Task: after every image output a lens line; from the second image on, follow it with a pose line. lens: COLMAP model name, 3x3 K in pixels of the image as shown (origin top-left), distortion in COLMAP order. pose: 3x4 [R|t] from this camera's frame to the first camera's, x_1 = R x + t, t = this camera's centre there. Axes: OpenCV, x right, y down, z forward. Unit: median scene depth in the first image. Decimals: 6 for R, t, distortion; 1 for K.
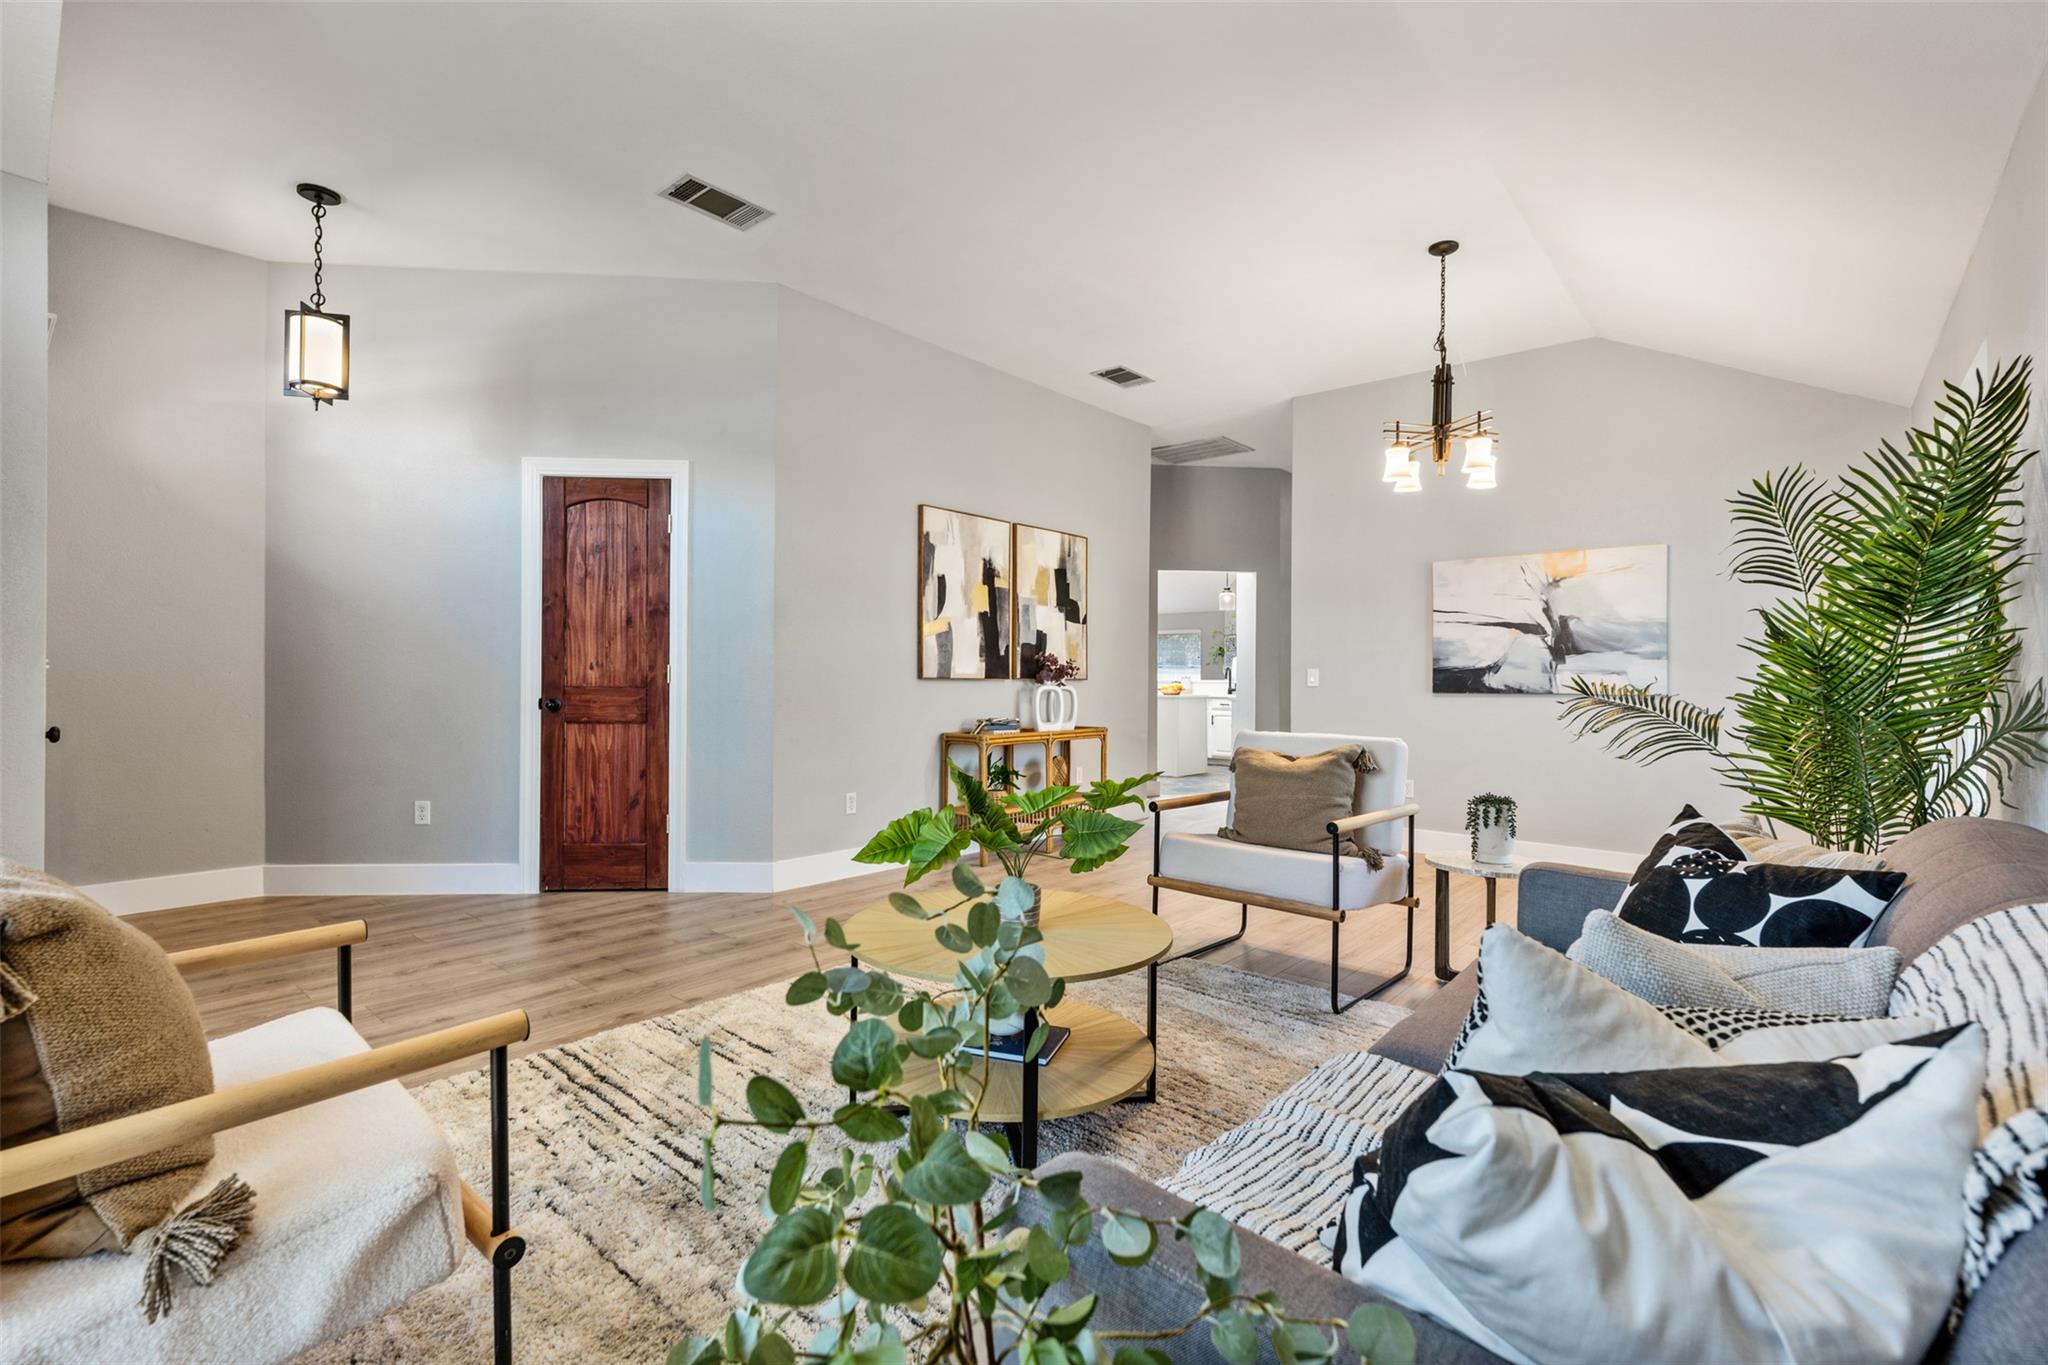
lens RADIAL K [[889.7, 0, 1024.5], [0, 889.7, 679.4], [0, 0, 1]] dist [-0.000930, -0.000269]
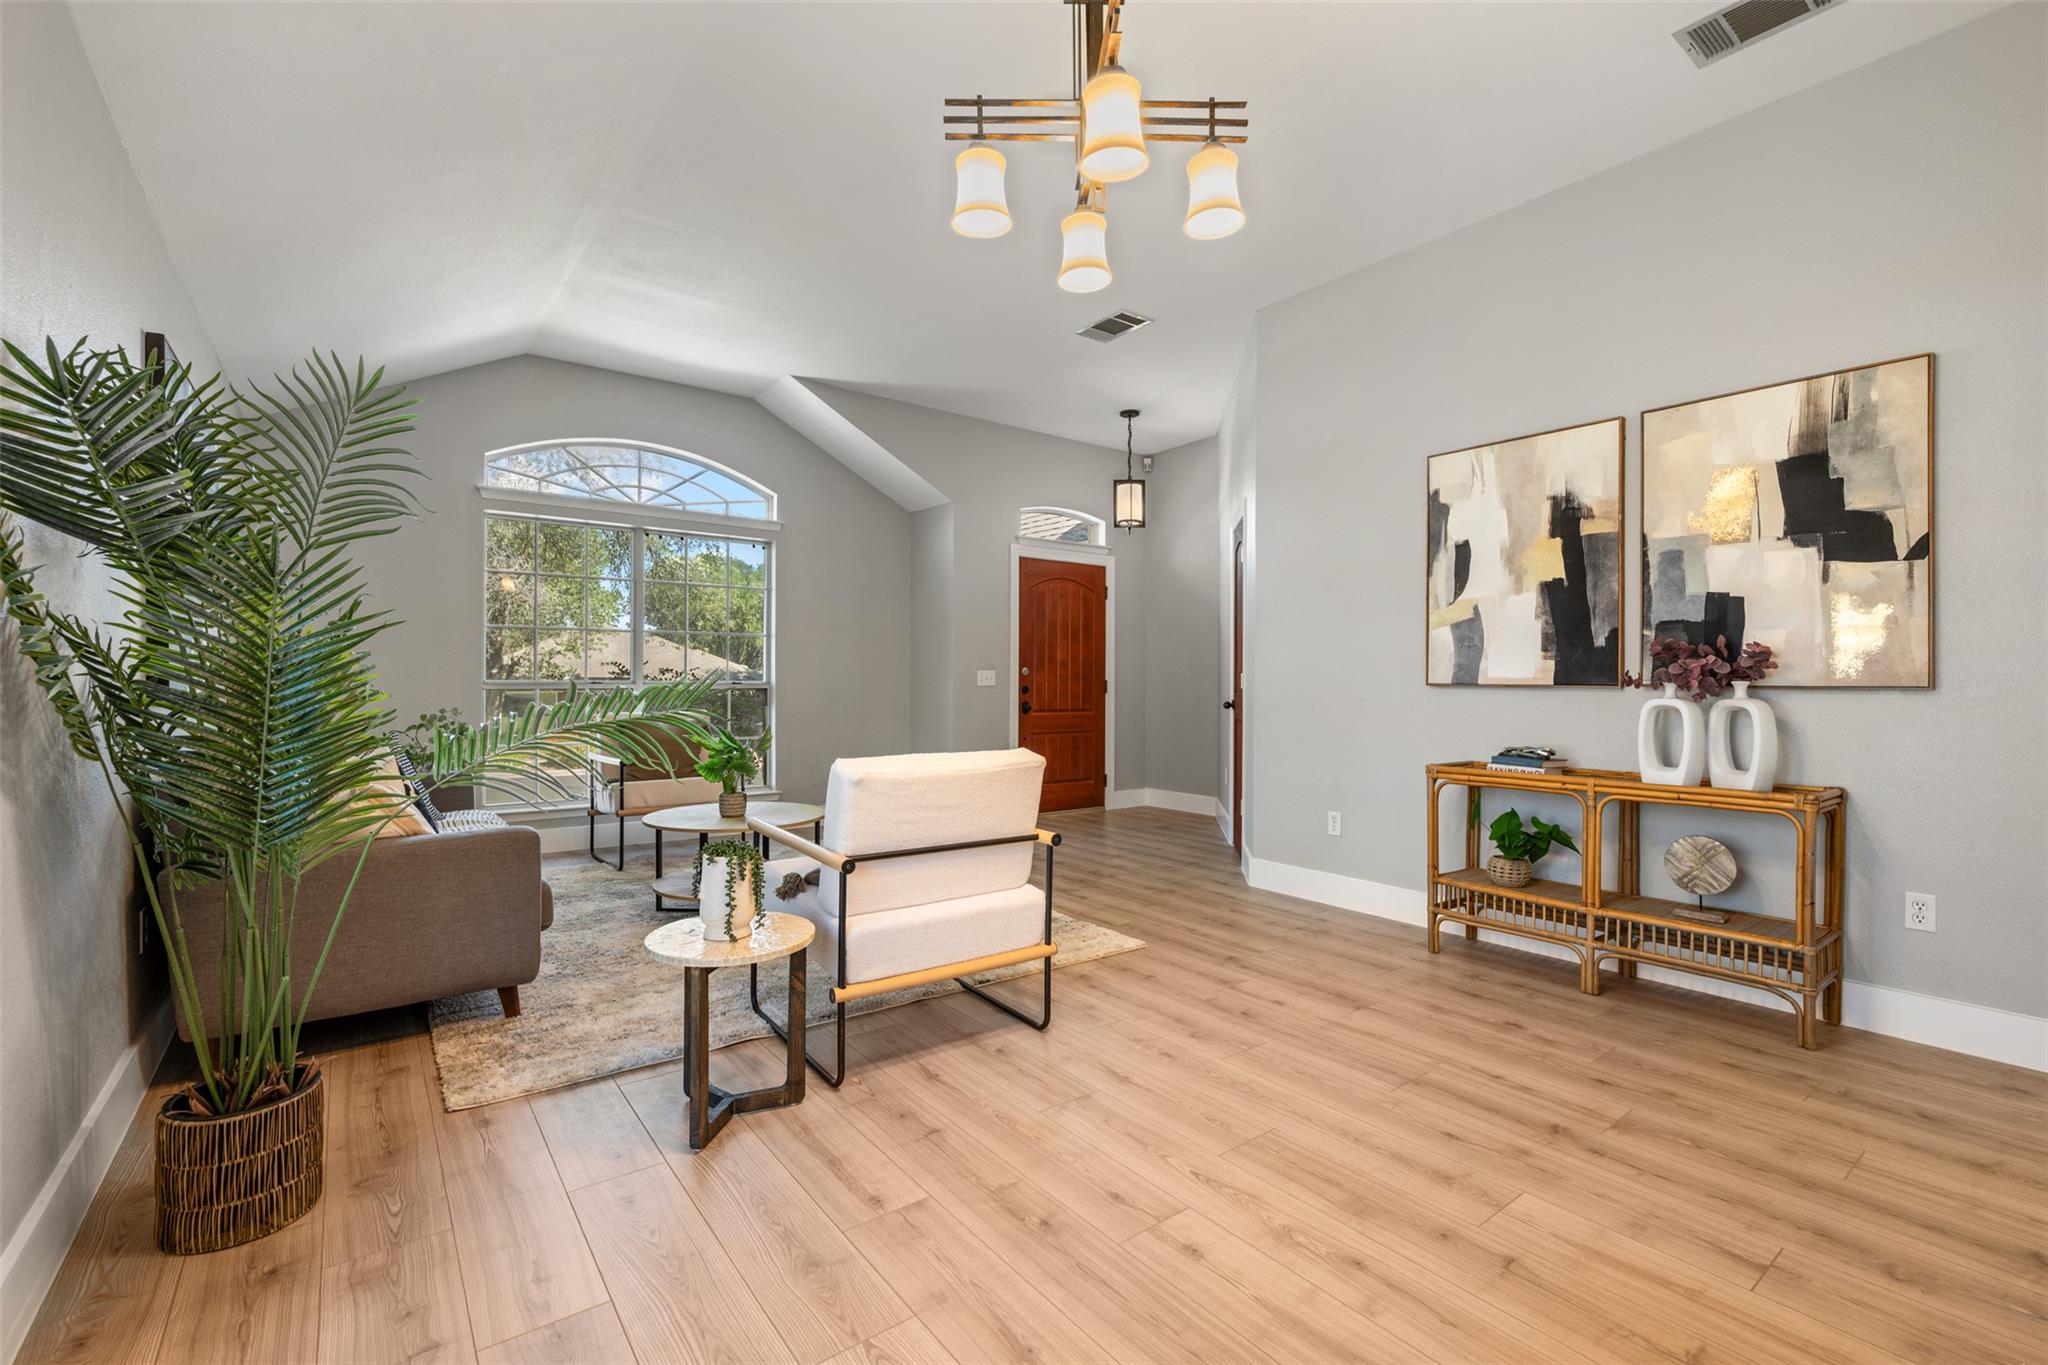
lens RADIAL K [[888.4, 0, 1032.6], [0, 888.4, 695.9], [0, 0, 1]] dist [0.006852, -0.001869]
pose [[-0.209848, 0.006710, -0.977711, 0.657455], [-0.010785, 0.999900, 0.009177, 0.005256], [0.977675, 0.012470, -0.209754, 0.770428]]
